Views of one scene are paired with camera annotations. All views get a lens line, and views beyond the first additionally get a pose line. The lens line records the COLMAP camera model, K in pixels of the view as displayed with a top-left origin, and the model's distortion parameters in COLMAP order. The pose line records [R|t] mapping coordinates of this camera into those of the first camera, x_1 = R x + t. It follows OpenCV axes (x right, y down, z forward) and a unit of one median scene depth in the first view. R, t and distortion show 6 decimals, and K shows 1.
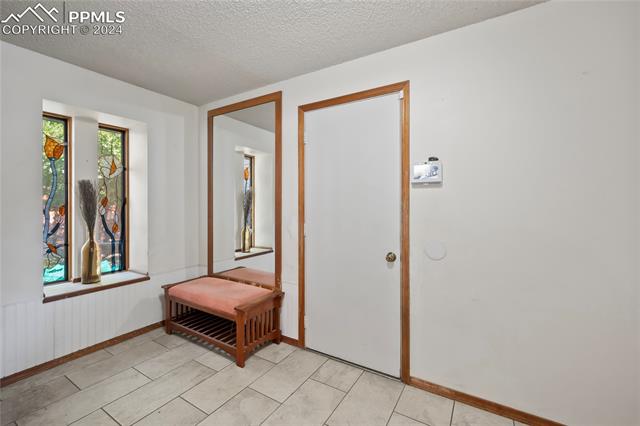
lens RADIAL K [[276.1, 0, 321.0], [0, 276.1, 206.5], [0, 0, 1]] dist [-0.005261, 0.000346]
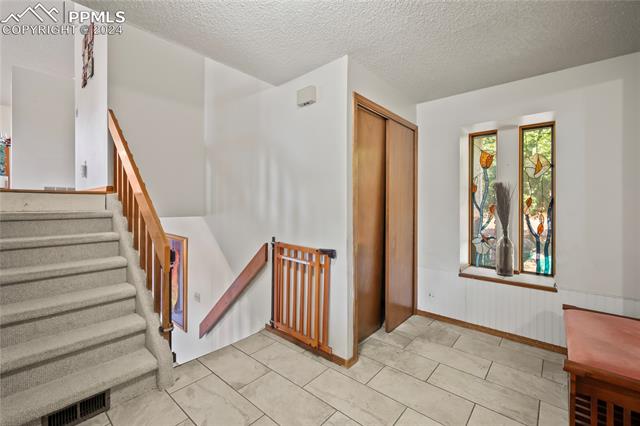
lens RADIAL K [[276.1, 0, 320.1], [0, 276.1, 208.6], [0, 0, 1]] dist [-0.005261, 0.000346]
pose [[-0.178244, 0.015666, -0.983862, 0.413252], [-0.017099, 0.999673, 0.019015, 0.001799], [0.983838, 0.020212, -0.177917, 0.505600]]
